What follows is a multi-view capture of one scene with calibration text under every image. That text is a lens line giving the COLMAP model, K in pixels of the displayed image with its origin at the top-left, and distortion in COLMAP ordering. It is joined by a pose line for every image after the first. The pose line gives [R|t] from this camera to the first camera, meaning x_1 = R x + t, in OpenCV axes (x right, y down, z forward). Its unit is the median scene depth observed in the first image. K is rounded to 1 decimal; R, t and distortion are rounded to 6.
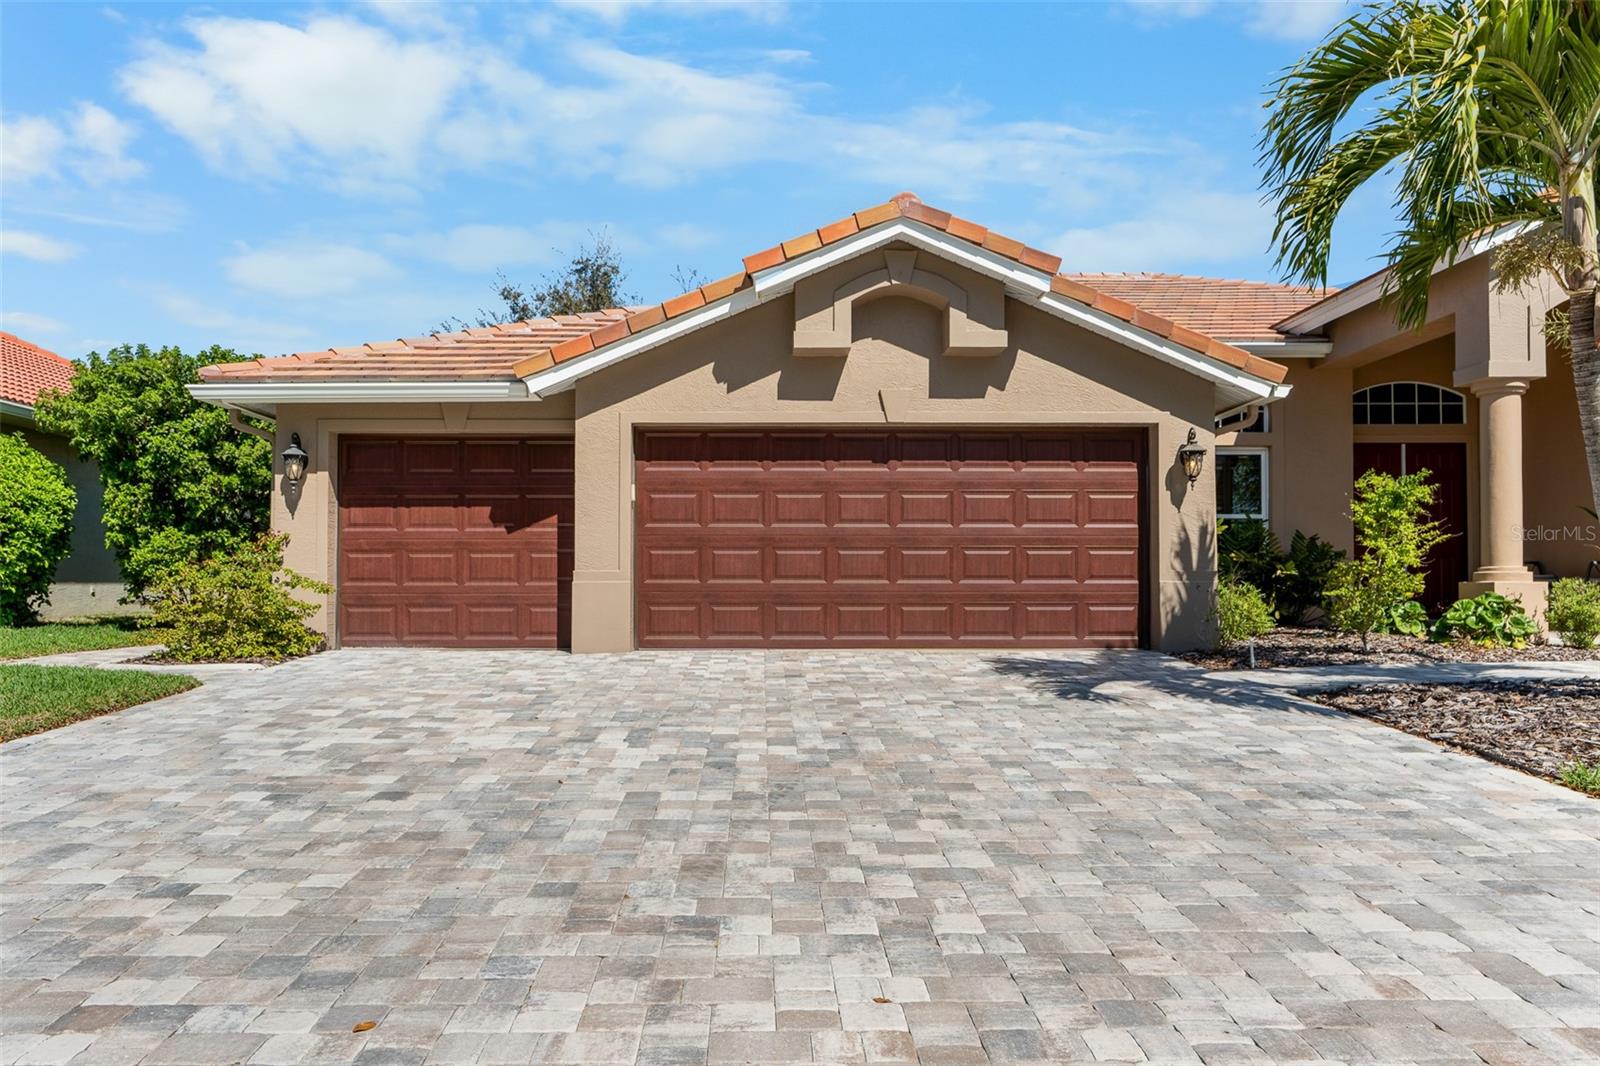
lens RADIAL K [[1028.4, 0, 801.6], [0, 1028.4, 552.2], [0, 0, 1]] dist [0.008920, 0.000401]
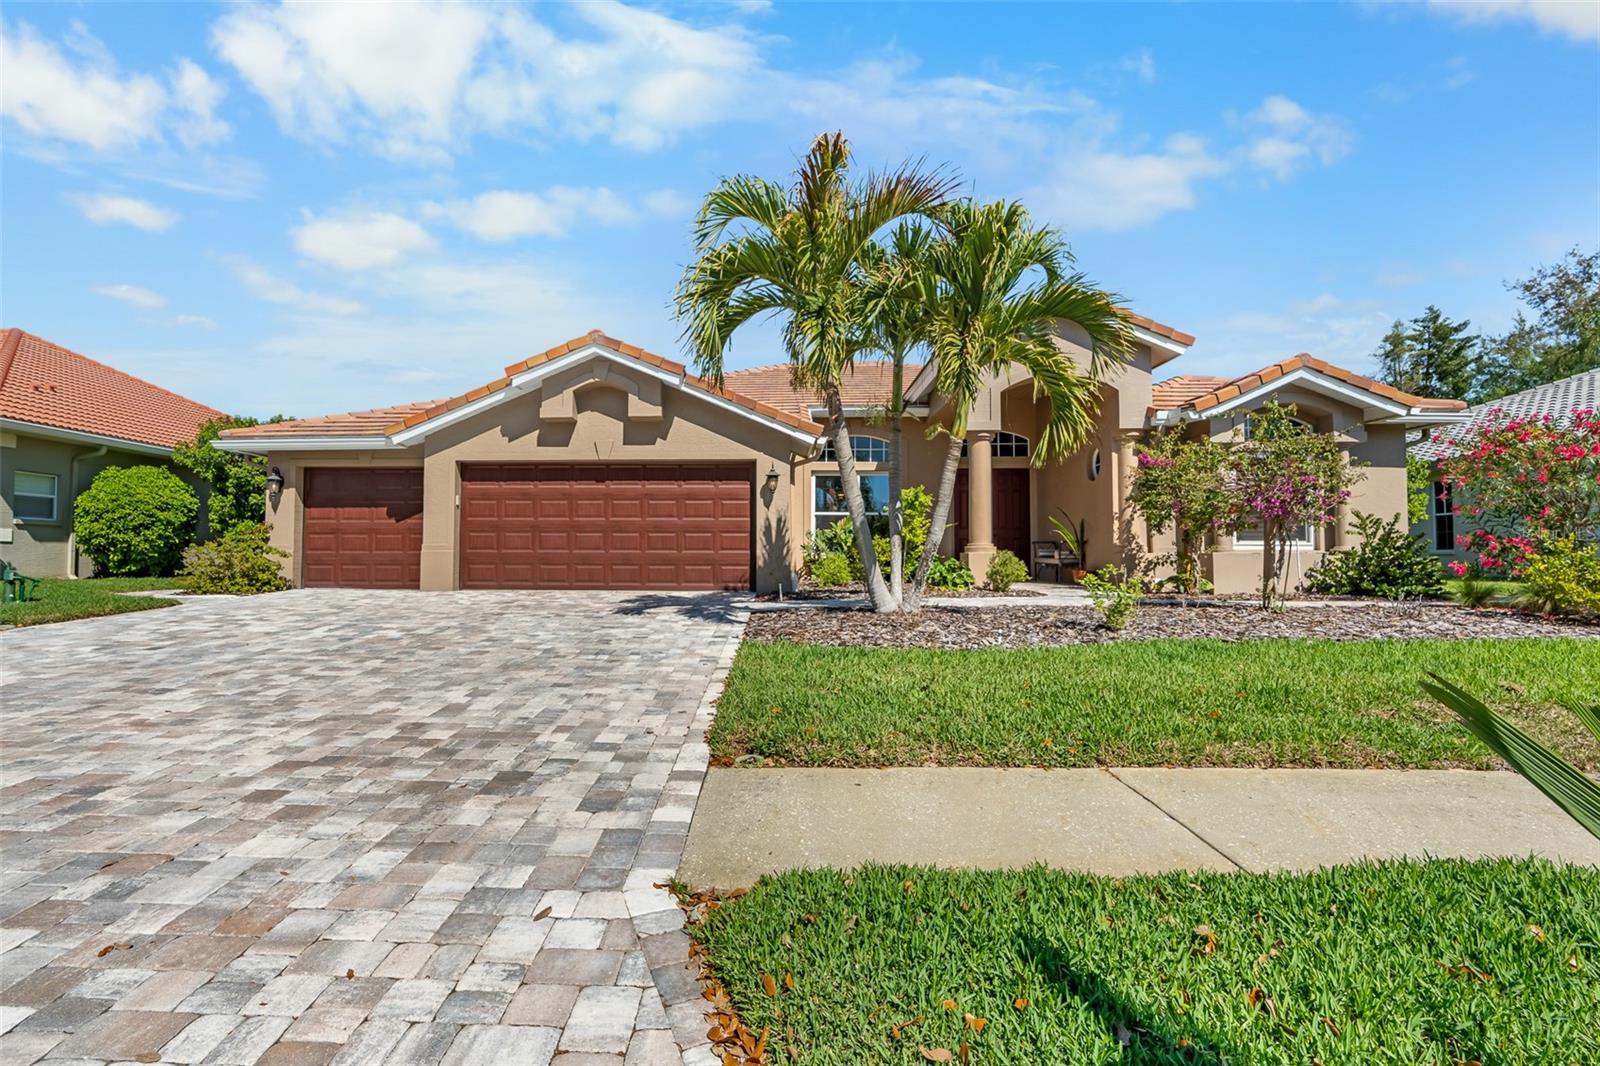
lens RADIAL K [[687.5, 0, 747.8], [0, 687.5, 527.5], [0, 0, 1]] dist [-0.000354, 0.000323]
pose [[0.998314, 0.000937, -0.058035, 0.392362], [-0.001796, 0.999889, -0.014757, 0.005138], [0.058014, 0.014837, 0.998205, -0.137220]]
